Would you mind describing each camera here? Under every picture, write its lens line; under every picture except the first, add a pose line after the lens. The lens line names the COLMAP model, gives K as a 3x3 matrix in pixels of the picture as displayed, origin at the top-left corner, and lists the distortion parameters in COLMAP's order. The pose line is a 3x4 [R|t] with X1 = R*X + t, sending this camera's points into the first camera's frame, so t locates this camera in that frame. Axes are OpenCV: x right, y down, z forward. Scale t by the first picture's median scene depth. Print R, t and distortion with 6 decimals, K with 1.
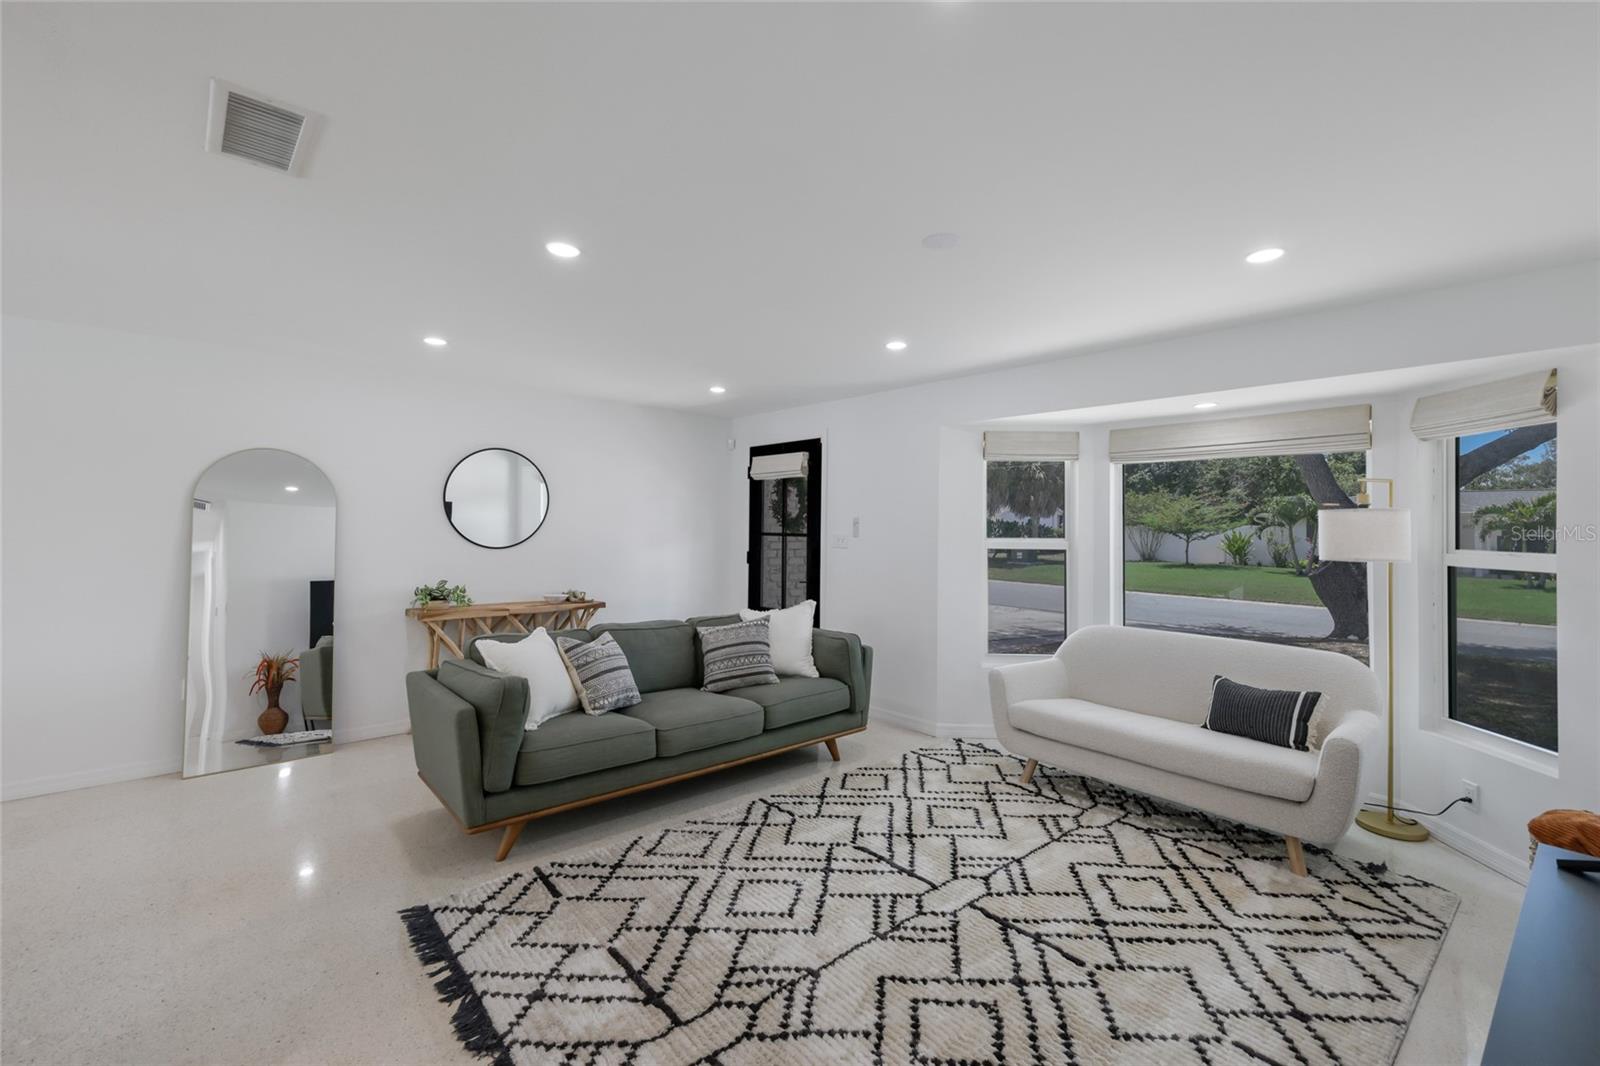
lens RADIAL K [[699.8, 0, 805.7], [0, 699.8, 510.6], [0, 0, 1]] dist [0.012253, -0.000472]
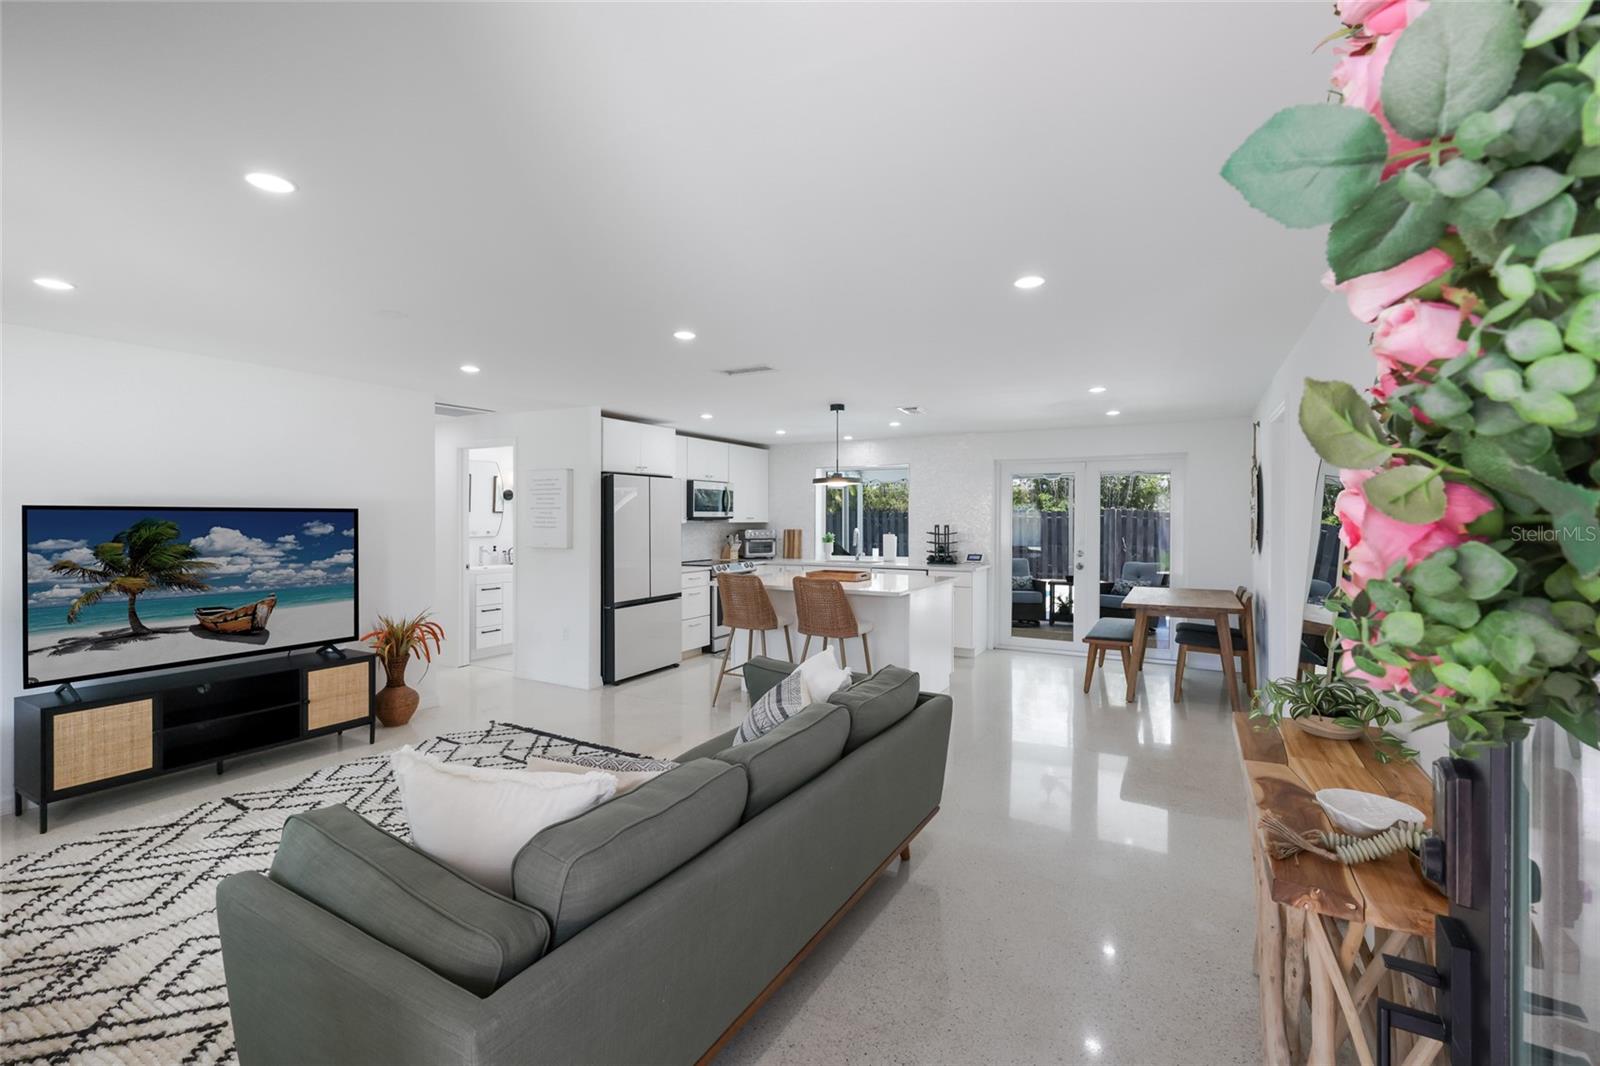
lens RADIAL K [[699.8, 0, 796.6], [0, 699.8, 513.6], [0, 0, 1]] dist [0.012253, -0.000472]
pose [[-0.945491, -0.014713, -0.325315, -0.081897], [-0.006226, 0.999613, -0.027116, 0.021072], [0.325588, -0.023612, -0.945217, 2.030347]]
